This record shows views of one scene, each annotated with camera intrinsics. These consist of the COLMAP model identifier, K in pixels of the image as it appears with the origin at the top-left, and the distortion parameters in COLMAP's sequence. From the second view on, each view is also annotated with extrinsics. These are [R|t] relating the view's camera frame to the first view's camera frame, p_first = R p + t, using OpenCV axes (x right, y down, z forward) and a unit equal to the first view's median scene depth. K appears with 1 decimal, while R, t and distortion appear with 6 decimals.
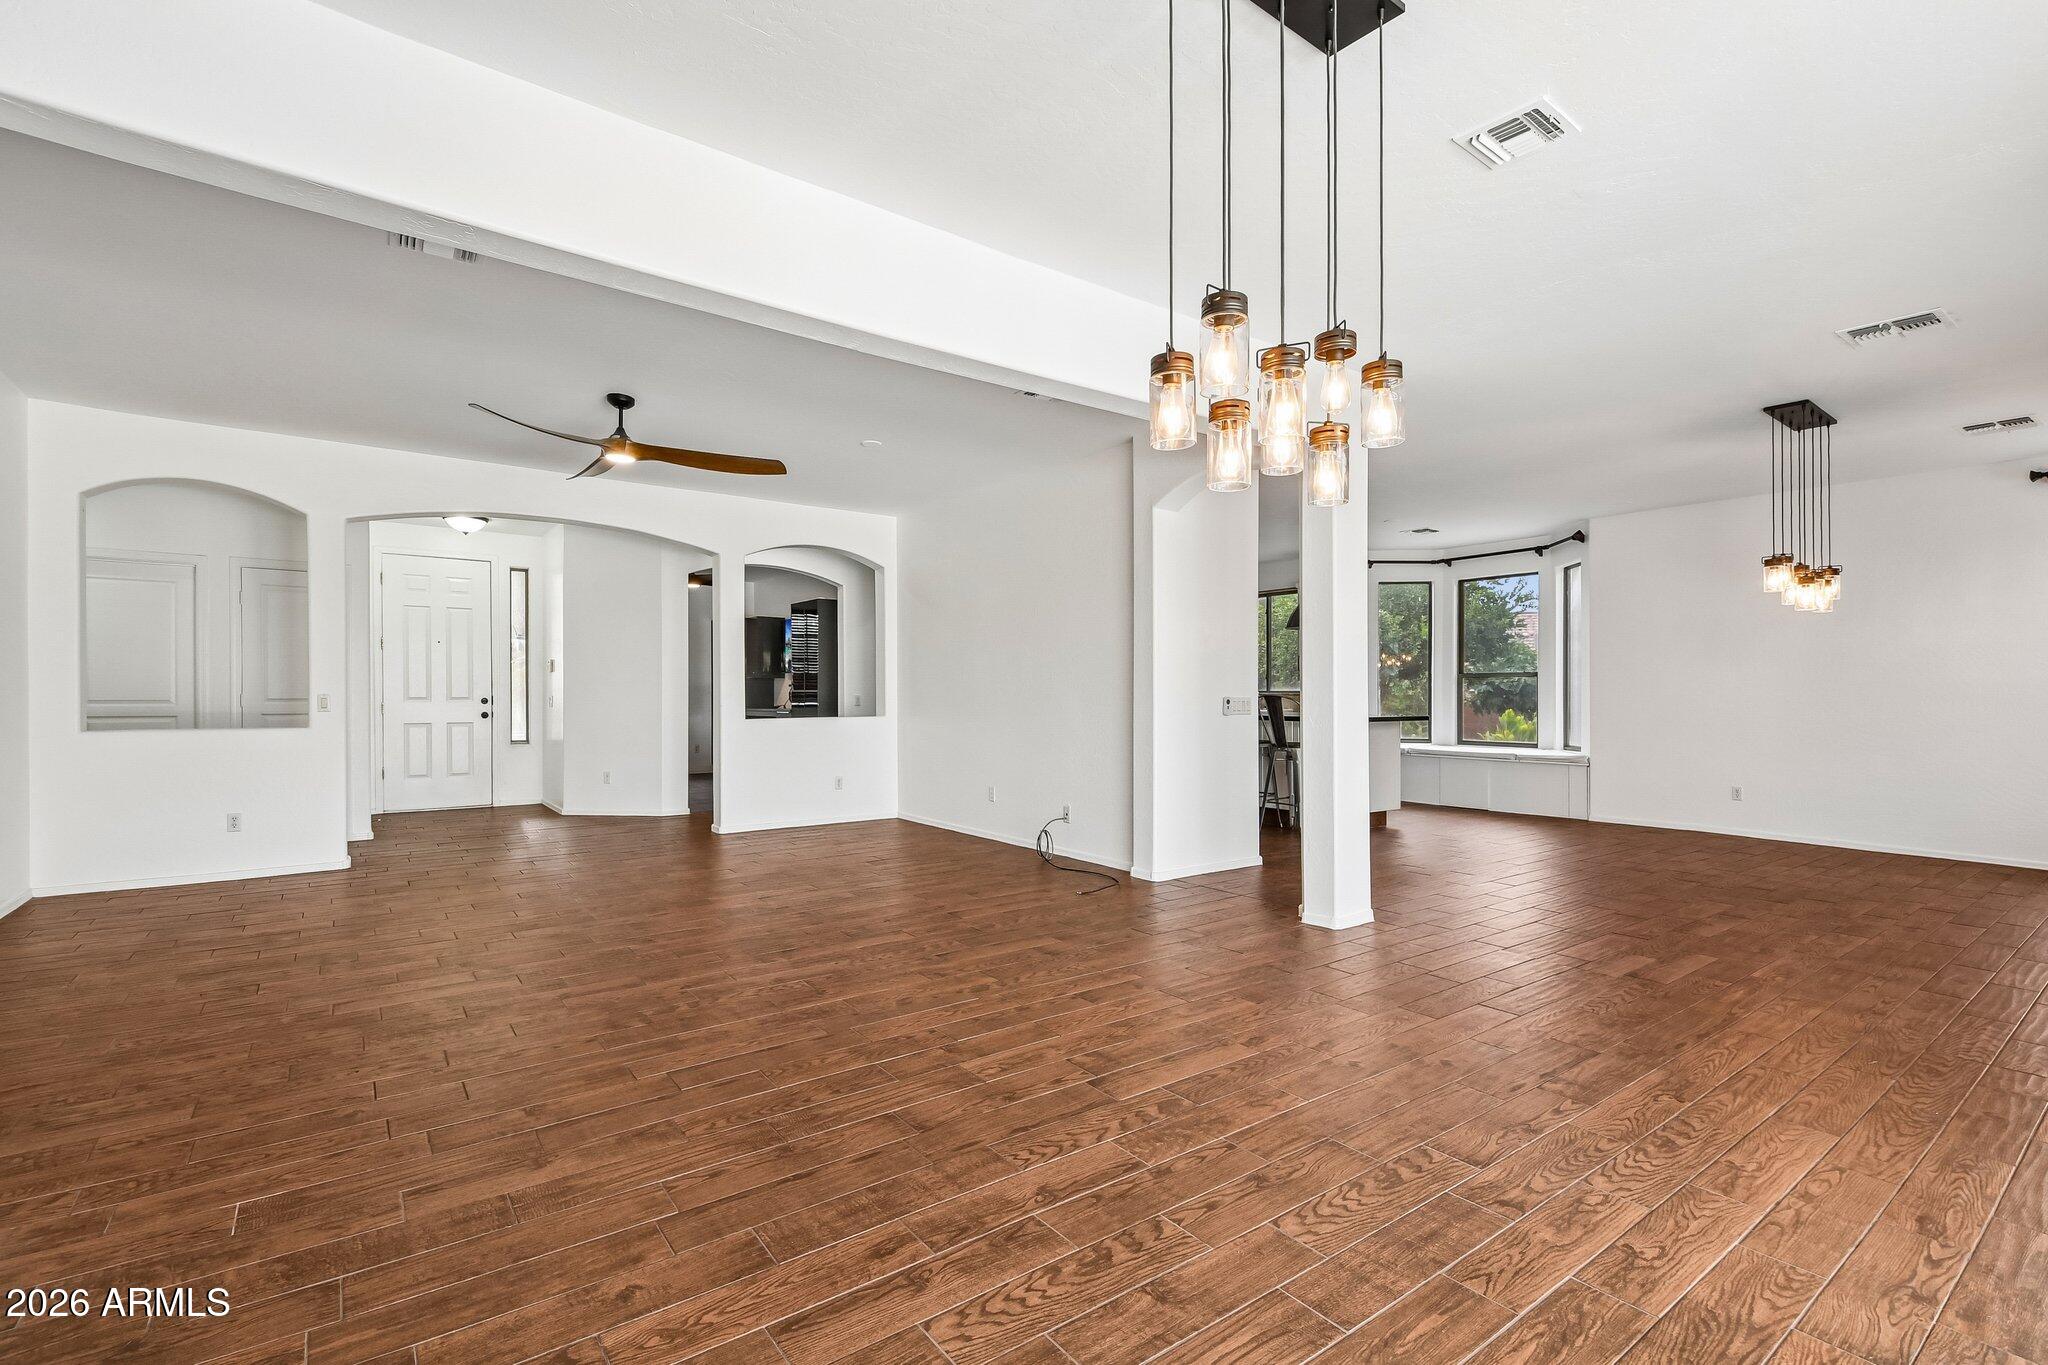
lens RADIAL K [[909.5, 0, 1017.0], [0, 909.5, 692.0], [0, 0, 1]] dist [0.034476, 0.000022]
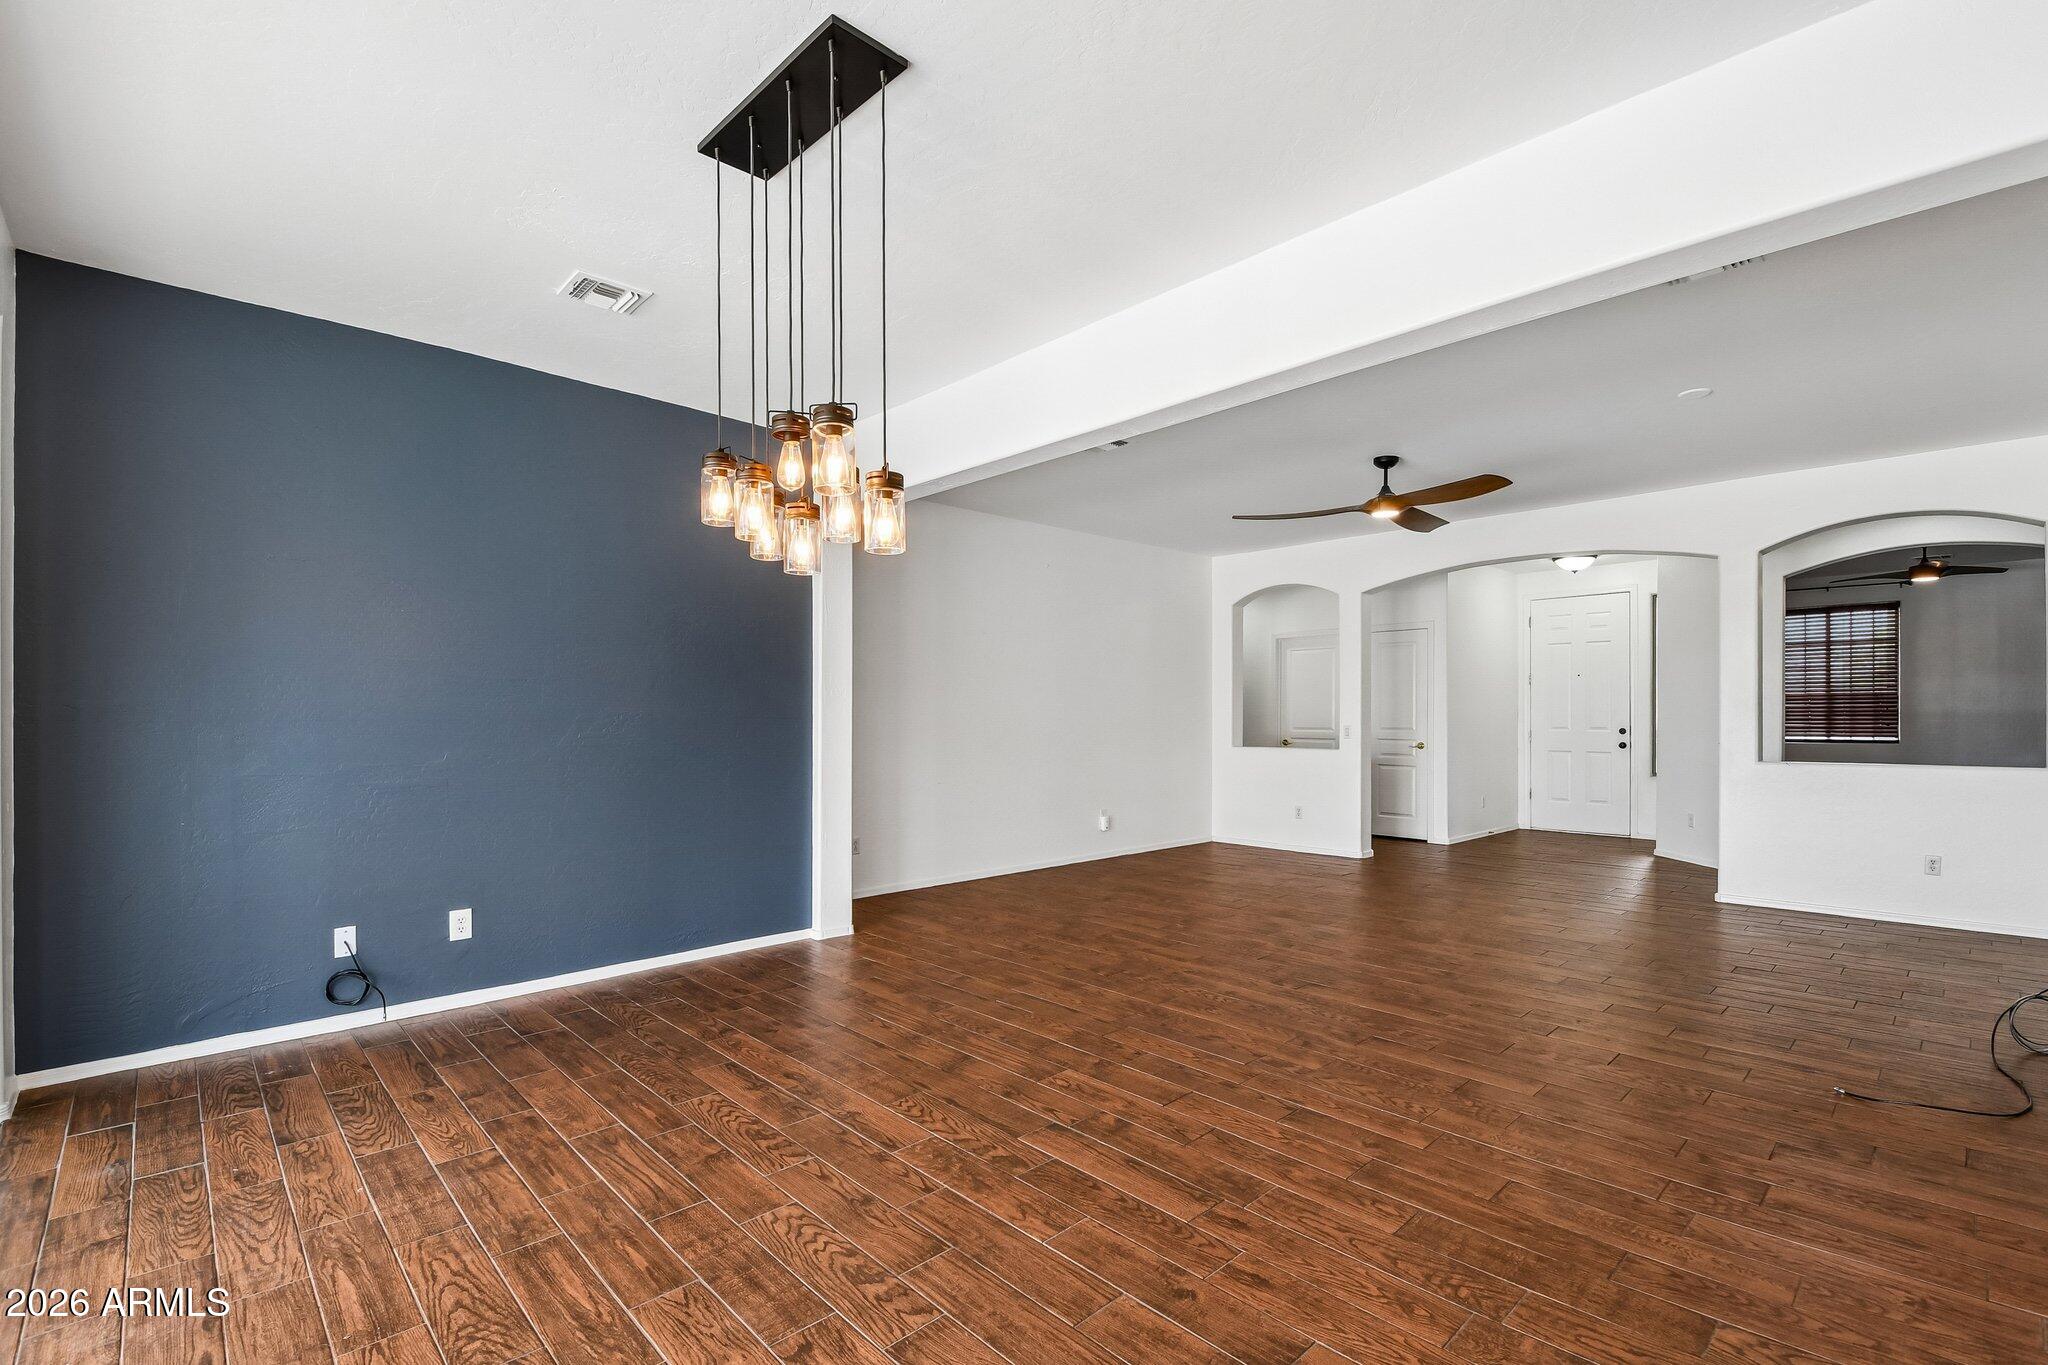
lens RADIAL K [[873.1, 0, 1029.6], [0, 873.1, 718.9], [0, 0, 1]] dist [0.029014, -0.000005]
pose [[0.166207, 0.001559, -0.986090, 0.923933], [0.003103, 0.999993, 0.002104, -0.026461], [0.986086, -0.003409, 0.166201, 0.717118]]
